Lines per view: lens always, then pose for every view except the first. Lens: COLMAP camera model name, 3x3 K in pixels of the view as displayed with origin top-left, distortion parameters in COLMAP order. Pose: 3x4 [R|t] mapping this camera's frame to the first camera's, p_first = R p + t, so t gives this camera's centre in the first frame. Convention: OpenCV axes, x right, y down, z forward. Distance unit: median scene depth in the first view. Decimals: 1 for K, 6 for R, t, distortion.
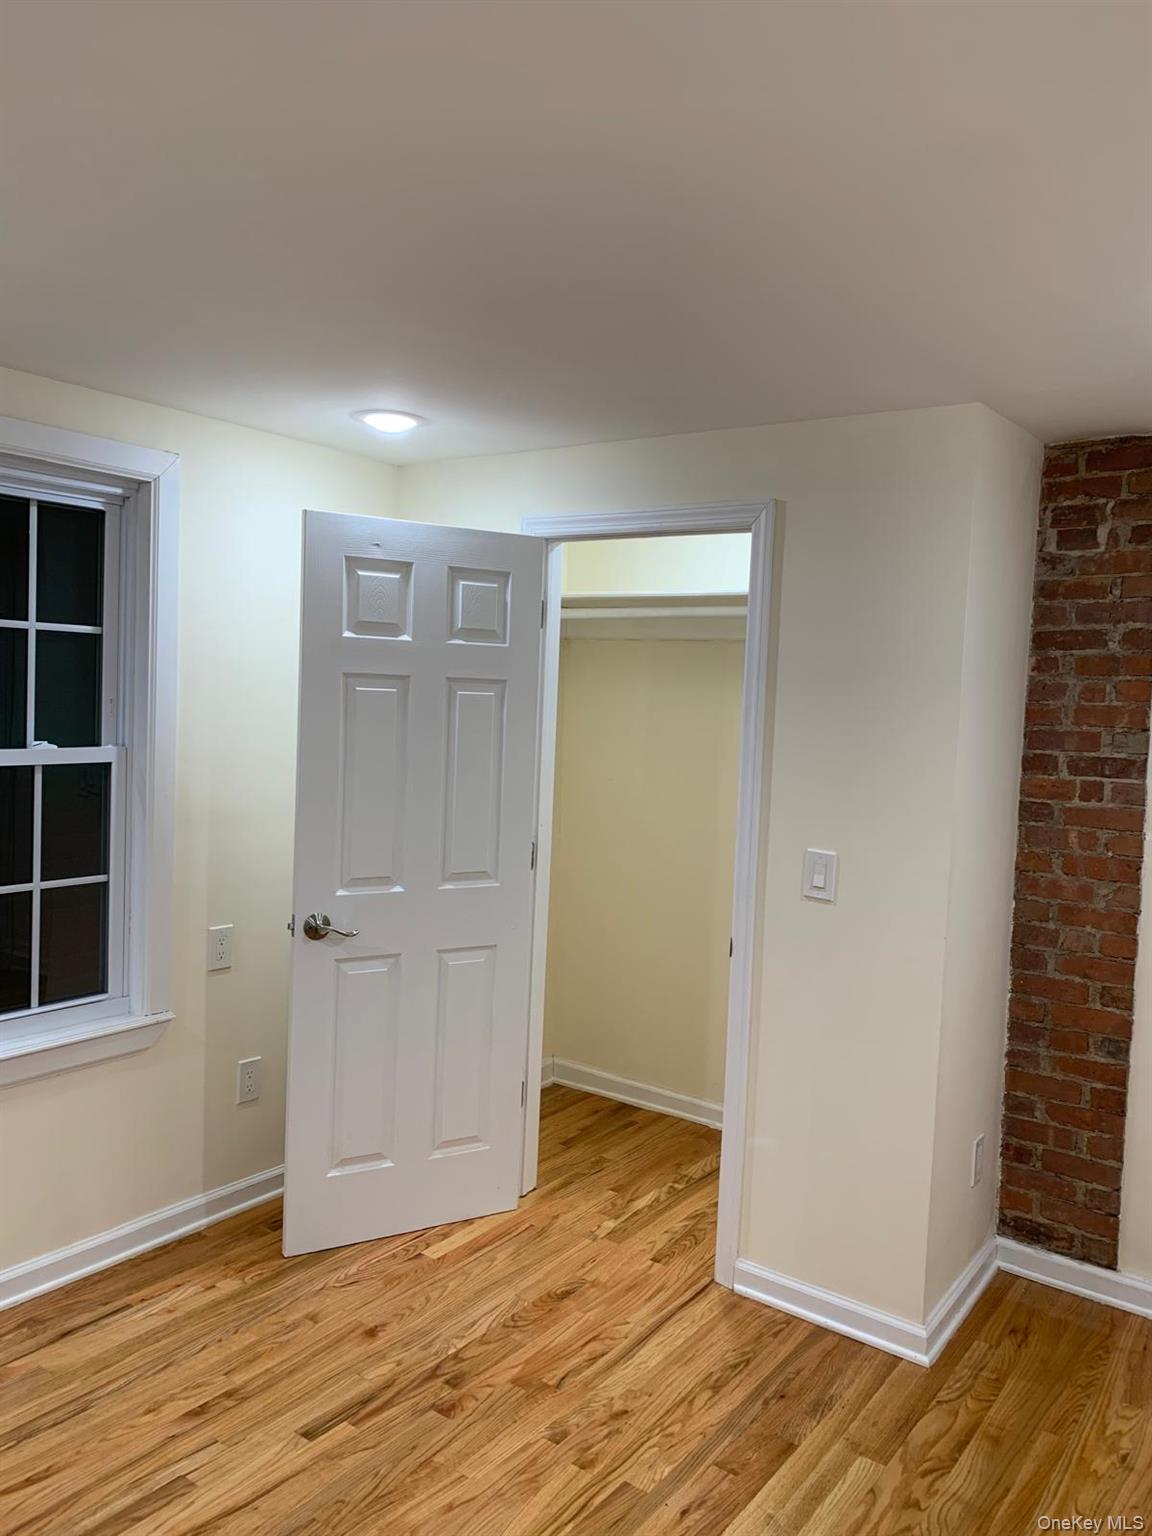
lens RADIAL K [[1175.0, 0, 577.6], [0, 1175.0, 759.0], [0, 0, 1]] dist [0.010230, -0.005765]
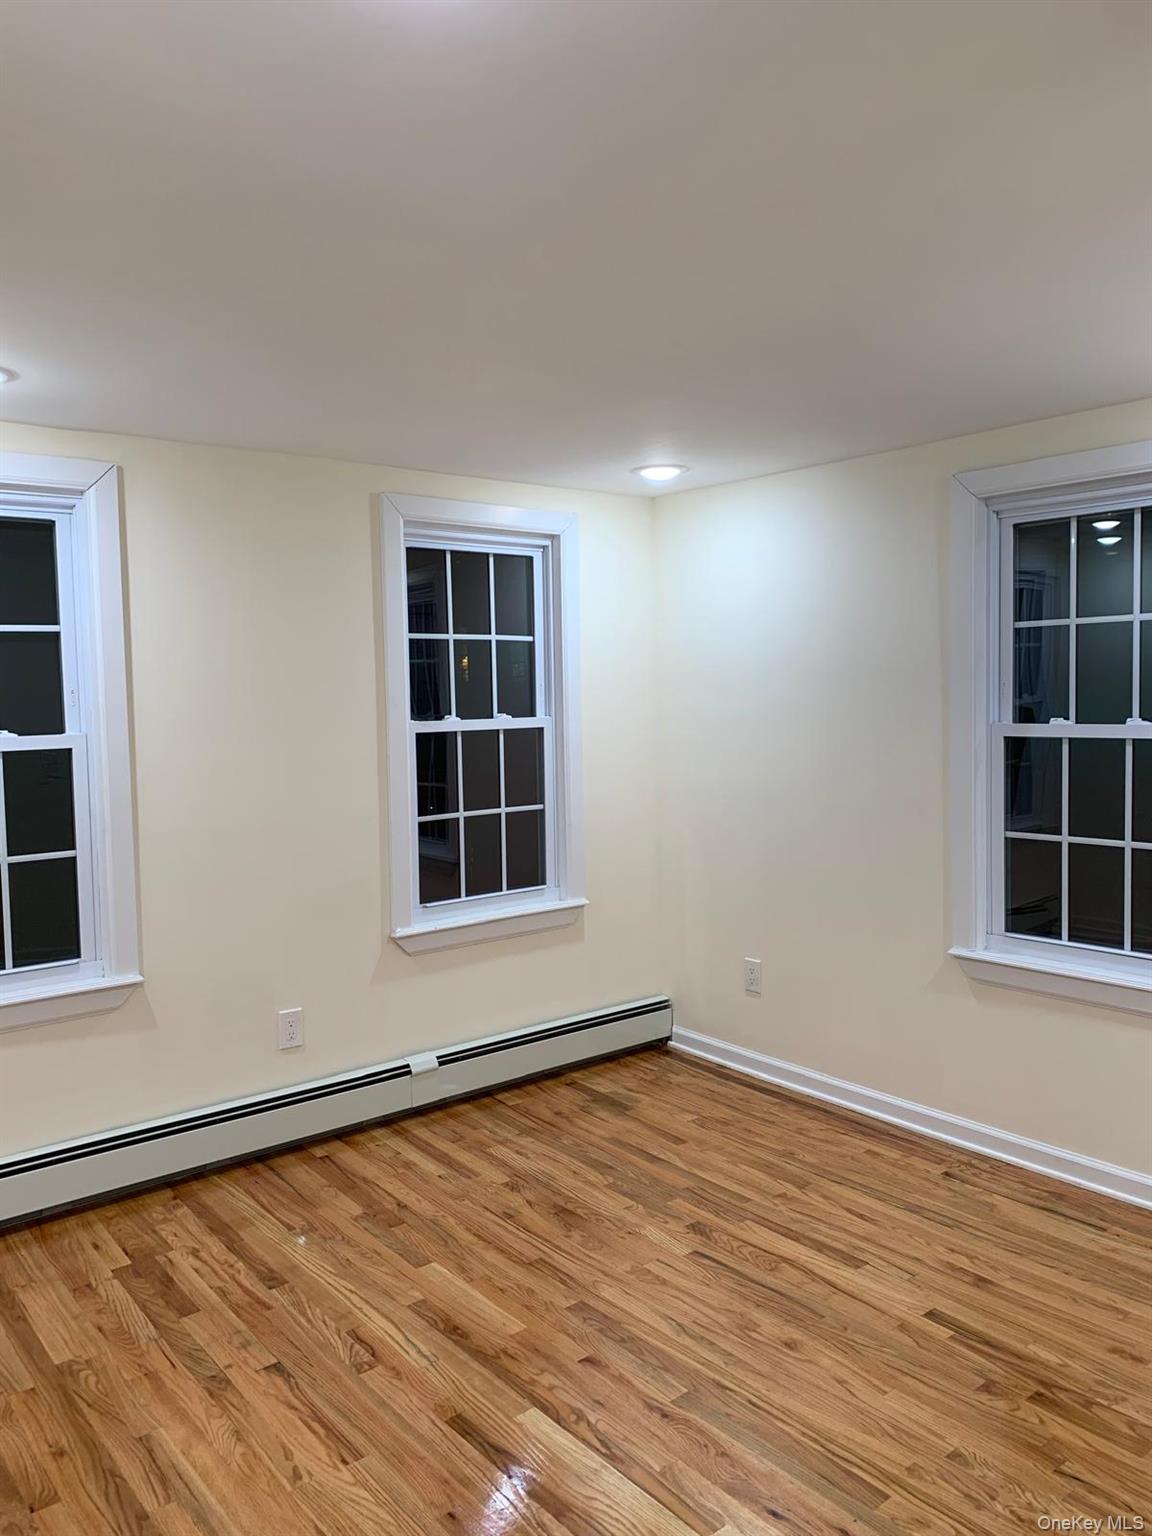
lens RADIAL K [[1175.0, 0, 577.6], [0, 1175.0, 759.0], [0, 0, 1]] dist [0.010230, -0.005765]
pose [[-0.272384, 0.021858, -0.961940, 0.927242], [-0.030207, 0.999055, 0.031255, -0.000270], [0.961714, 0.037571, -0.271466, 0.915669]]
